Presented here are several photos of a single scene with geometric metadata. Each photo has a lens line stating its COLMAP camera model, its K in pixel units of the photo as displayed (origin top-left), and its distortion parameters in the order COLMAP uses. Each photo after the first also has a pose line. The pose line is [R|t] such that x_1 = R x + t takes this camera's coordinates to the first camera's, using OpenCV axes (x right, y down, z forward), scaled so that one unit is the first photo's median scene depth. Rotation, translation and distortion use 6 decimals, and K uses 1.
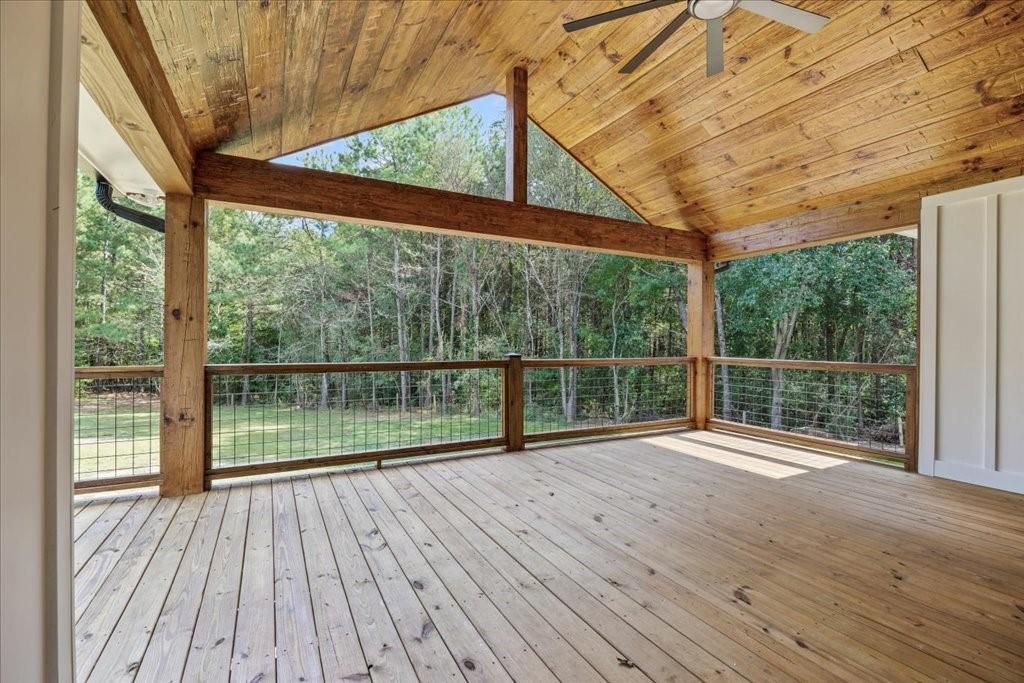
lens RADIAL K [[457.9, 0, 515.7], [0, 457.9, 340.3], [0, 0, 1]] dist [-0.004218, -0.000466]
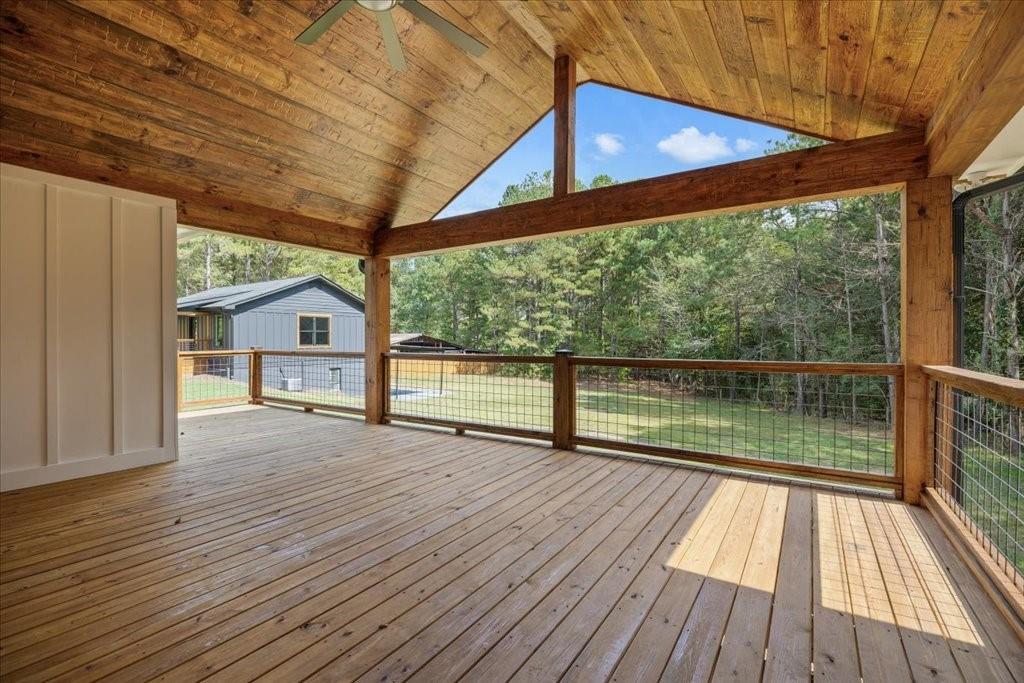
lens RADIAL K [[457.9, 0, 515.7], [0, 457.9, 340.3], [0, 0, 1]] dist [-0.004218, -0.000466]
pose [[0.482520, -0.002566, -0.875881, 0.791887], [0.003200, 0.999994, -0.001167, 0.008794], [0.875879, -0.002240, 0.482526, 0.431809]]
